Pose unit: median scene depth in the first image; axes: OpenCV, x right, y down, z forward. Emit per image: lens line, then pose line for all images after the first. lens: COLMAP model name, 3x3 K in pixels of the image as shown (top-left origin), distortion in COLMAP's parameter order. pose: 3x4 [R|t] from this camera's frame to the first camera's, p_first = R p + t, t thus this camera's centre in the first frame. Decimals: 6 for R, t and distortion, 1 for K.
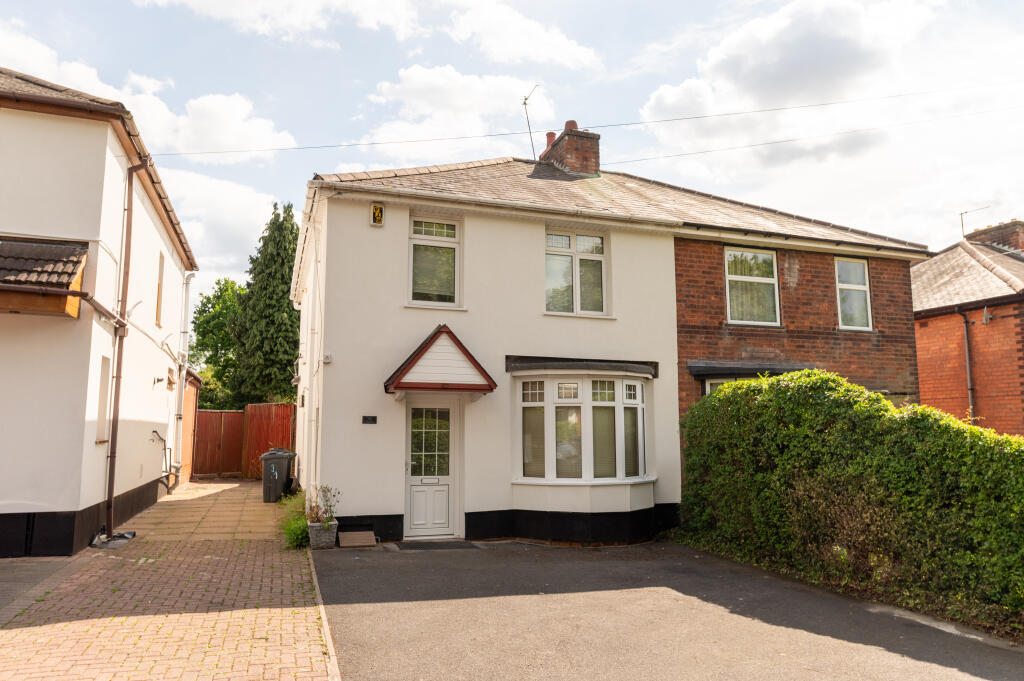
lens RADIAL K [[683.6, 0, 512.0], [0, 683.6, 340.5], [0, 0, 1]] dist [0.002565, 0.000598]
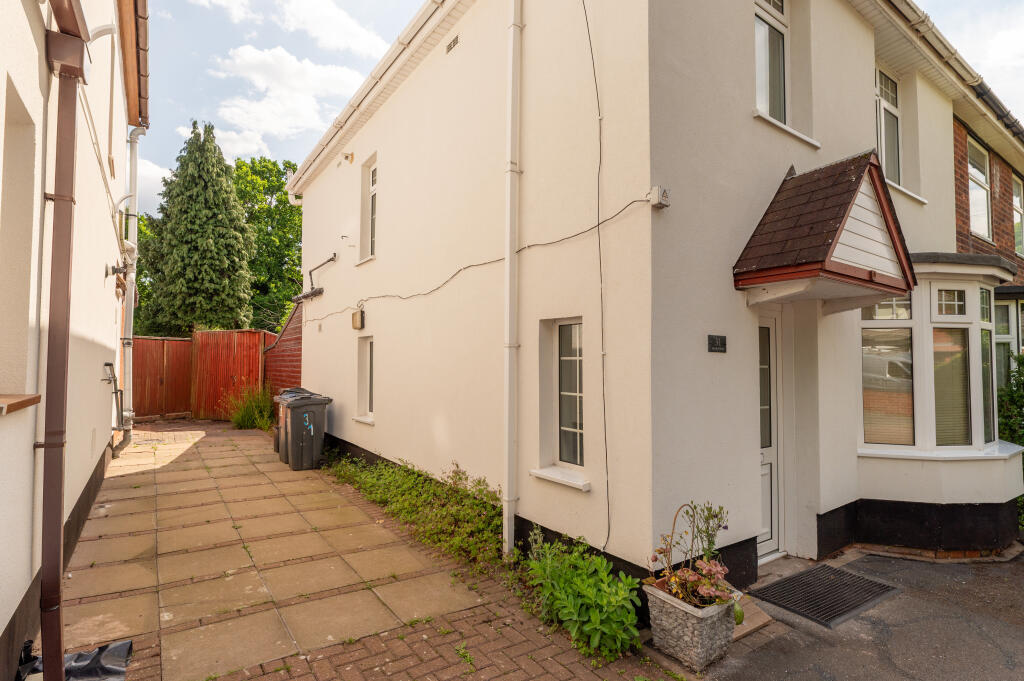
lens RADIAL K [[508.8, 0, 508.9], [0, 508.8, 344.4], [0, 0, 1]] dist [-0.001045, 0.001026]
pose [[0.962537, 0.015931, 0.270682, -0.122857], [-0.041227, 0.995265, 0.088026, 0.025891], [-0.267998, -0.095887, 0.958636, 0.199360]]
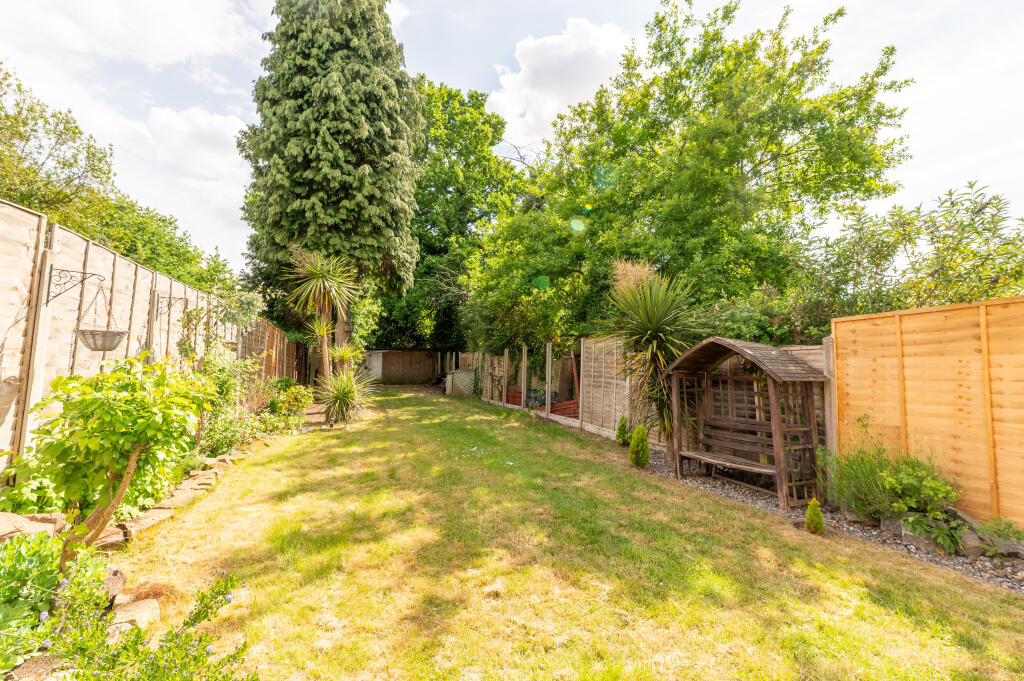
lens RADIAL K [[469.0, 0, 519.8], [0, 469.0, 346.9], [0, 0, 1]] dist [-0.000277, 0.000147]
pose [[0.999772, 0.013001, -0.016966, -0.203475], [-0.011526, 0.996372, 0.084315, 0.109467], [0.018000, -0.084100, 0.996295, 0.682691]]
